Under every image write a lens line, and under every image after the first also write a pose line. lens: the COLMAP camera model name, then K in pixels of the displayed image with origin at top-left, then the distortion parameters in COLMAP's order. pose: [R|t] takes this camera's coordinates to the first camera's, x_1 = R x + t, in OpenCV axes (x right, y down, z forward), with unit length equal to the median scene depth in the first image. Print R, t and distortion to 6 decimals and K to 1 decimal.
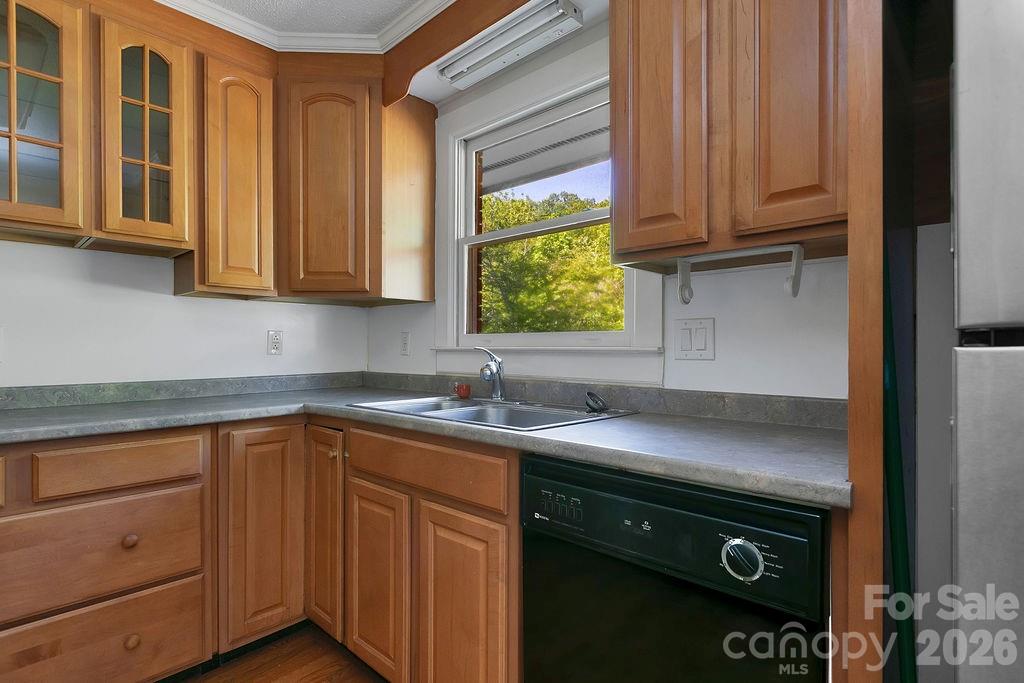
lens RADIAL K [[477.5, 0, 503.6], [0, 477.5, 353.3], [0, 0, 1]] dist [-0.010296, -0.000328]
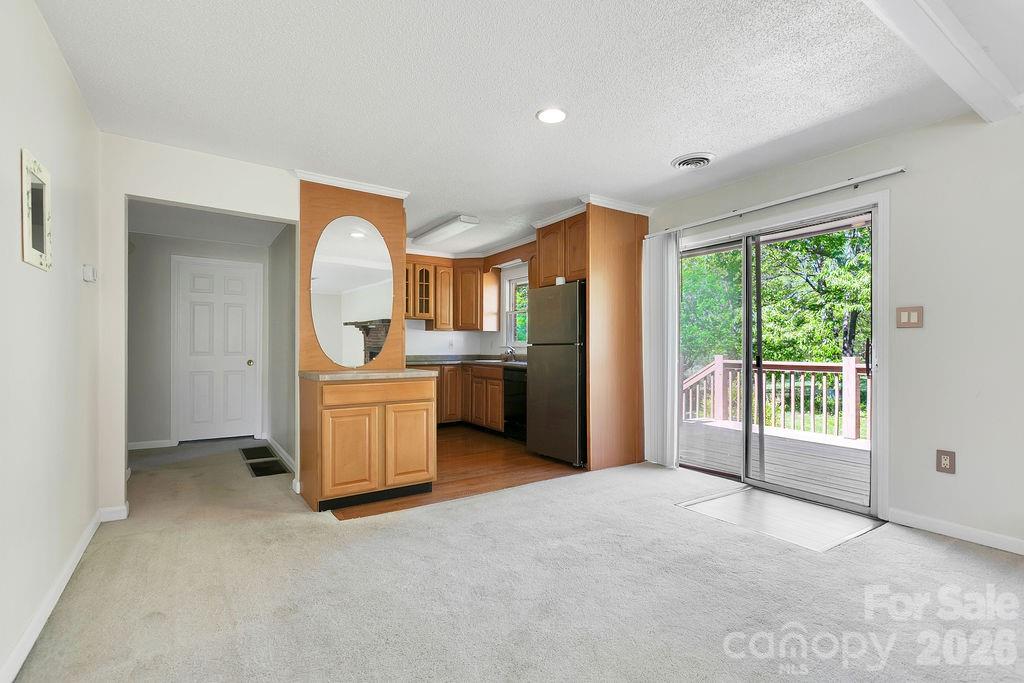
lens RADIAL K [[477.3, 0, 505.8], [0, 477.3, 349.9], [0, 0, 1]] dist [-0.000555, -0.001000]
pose [[0.965990, 0.006539, -0.258498, 0.938963], [-0.008680, 0.999937, -0.007144, 0.046347], [0.258435, 0.009145, 0.965985, -2.684487]]
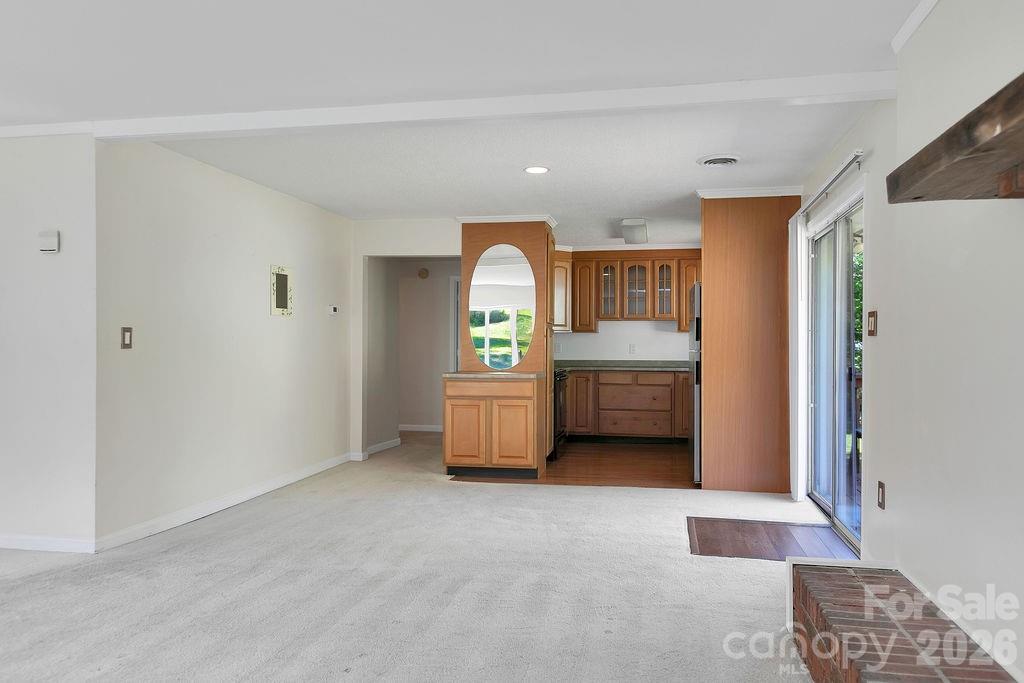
lens RADIAL K [[748.3, 0, 521.0], [0, 748.3, 332.8], [0, 0, 1]] dist [0.009018, 0.007288]
pose [[0.494848, -0.011373, -0.868905, 3.593563], [-0.015547, 0.999638, -0.021938, -0.001925], [0.868841, 0.024365, 0.494492, -2.699969]]
